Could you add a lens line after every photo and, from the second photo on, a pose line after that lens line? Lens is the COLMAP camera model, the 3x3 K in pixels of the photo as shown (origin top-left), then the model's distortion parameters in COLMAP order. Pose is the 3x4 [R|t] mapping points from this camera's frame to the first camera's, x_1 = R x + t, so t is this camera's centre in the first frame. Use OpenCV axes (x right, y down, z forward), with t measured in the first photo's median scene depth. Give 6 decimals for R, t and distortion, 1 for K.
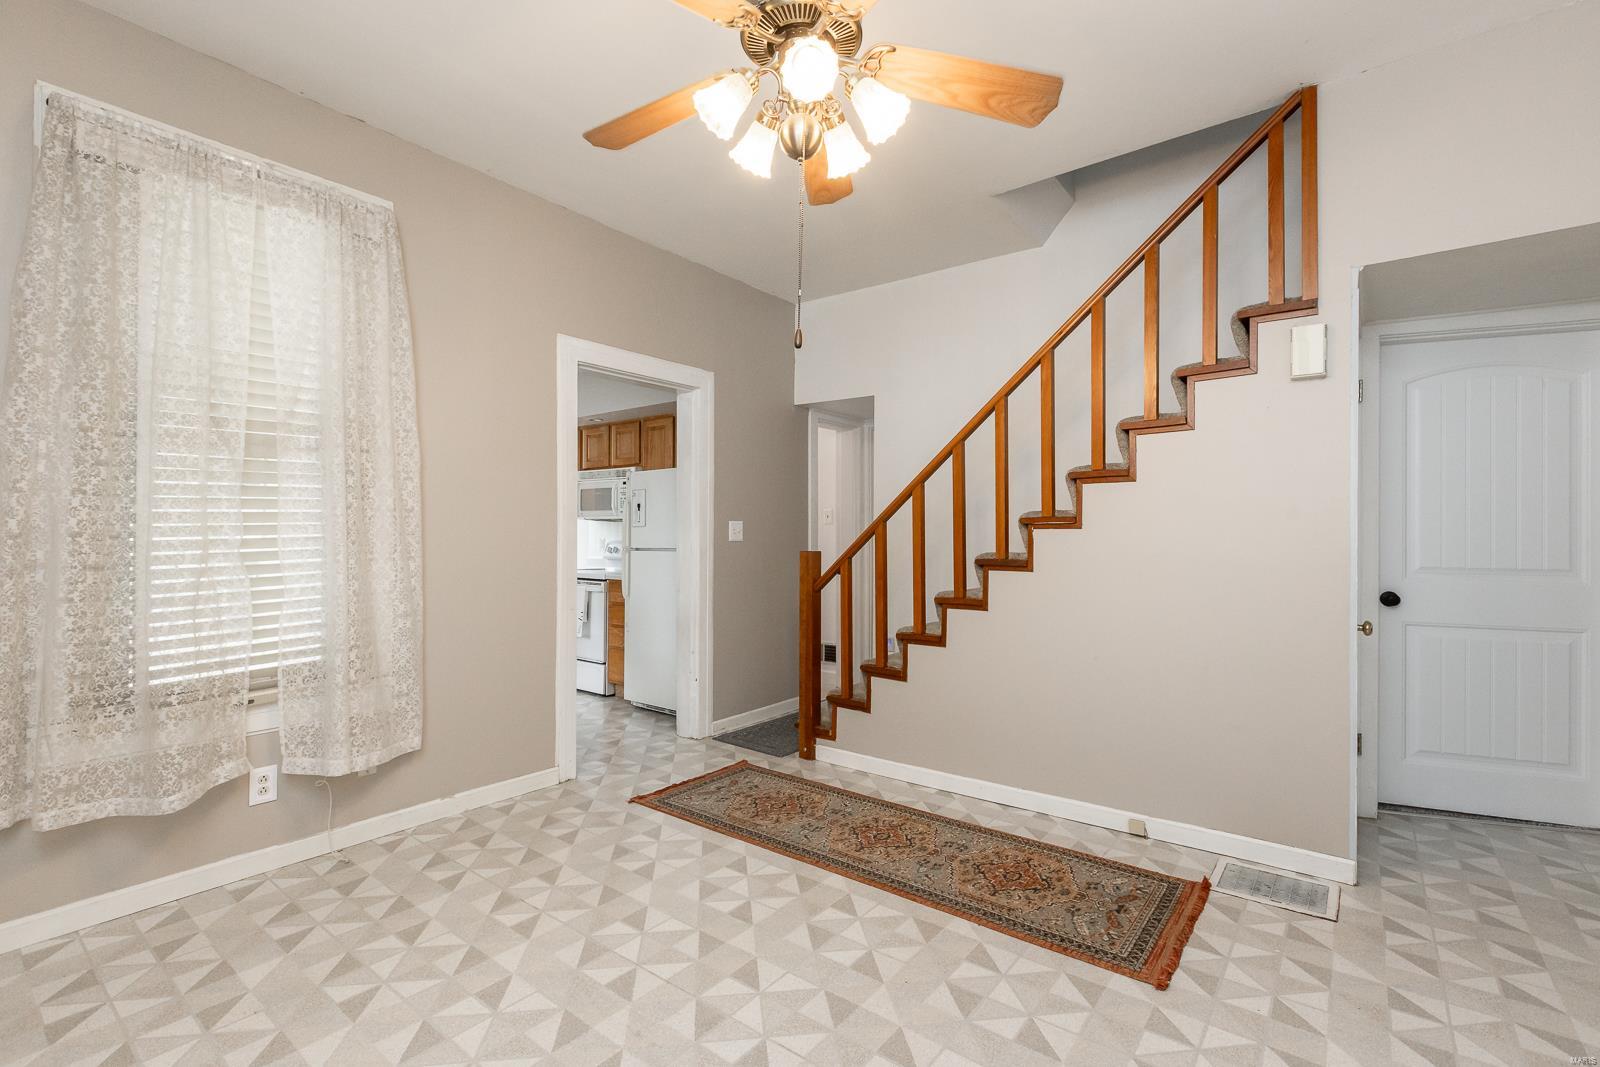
lens RADIAL K [[714.1, 0, 803.8], [0, 714.1, 534.1], [0, 0, 1]] dist [0.000392, 0.000570]
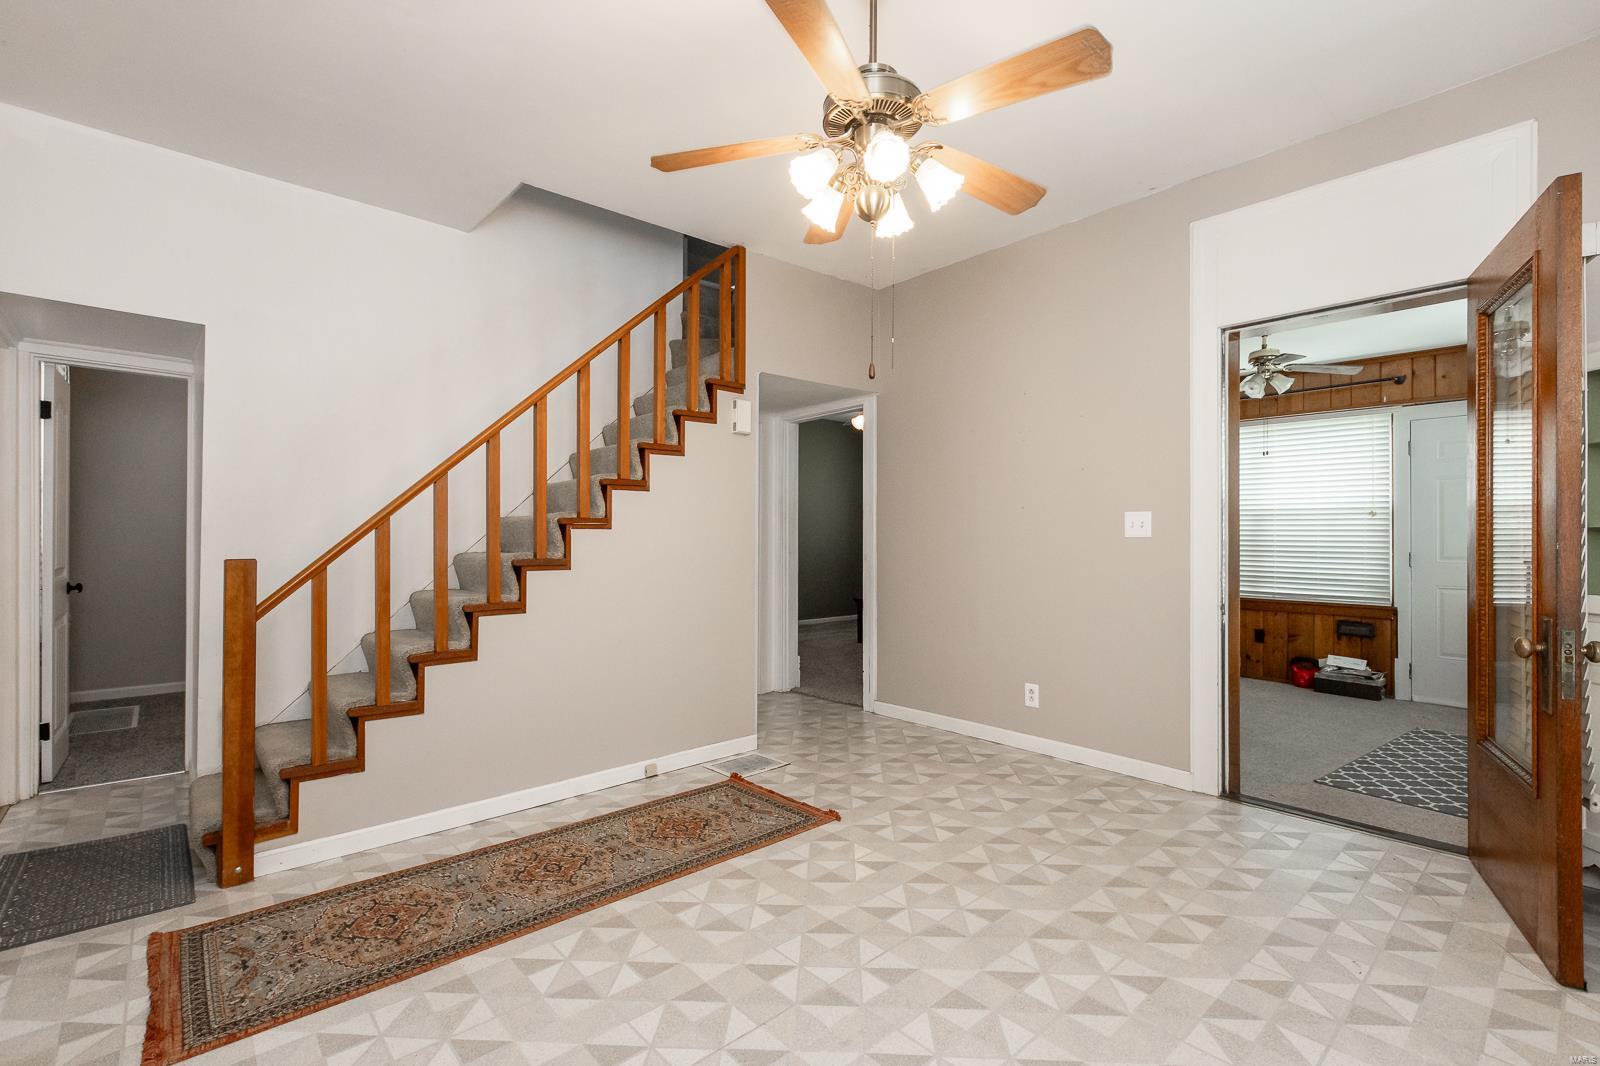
lens RADIAL K [[714.1, 0, 803.8], [0, 714.1, 533.6], [0, 0, 1]] dist [0.000392, 0.000570]
pose [[0.180906, 0.004741, 0.983489, -0.793713], [-0.002786, 0.999987, -0.004308, 0.005174], [-0.983497, -0.001960, 0.180916, 0.579290]]
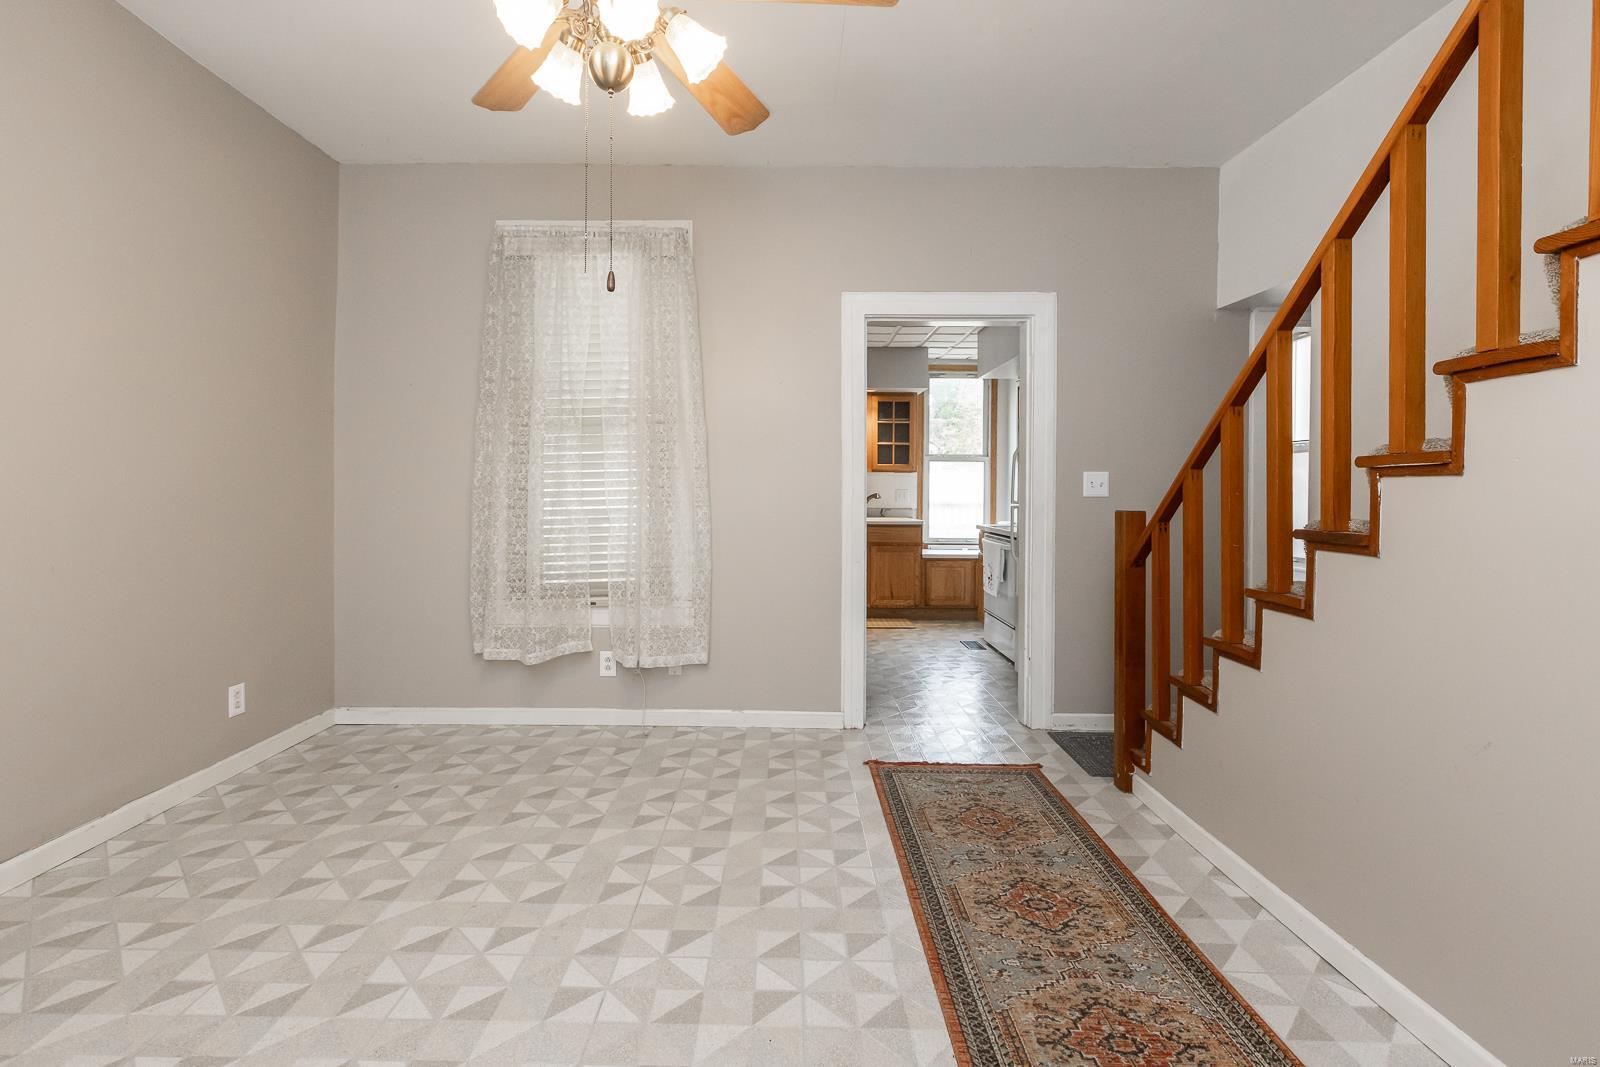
lens RADIAL K [[739.1, 0, 786.5], [0, 739.1, 503.7], [0, 0, 1]] dist [-0.002731, 0.000138]
pose [[0.602472, 0.016630, -0.797967, 0.600899], [-0.000739, 0.999794, 0.020278, 0.002046], [0.798139, -0.011627, 0.602361, 0.384594]]
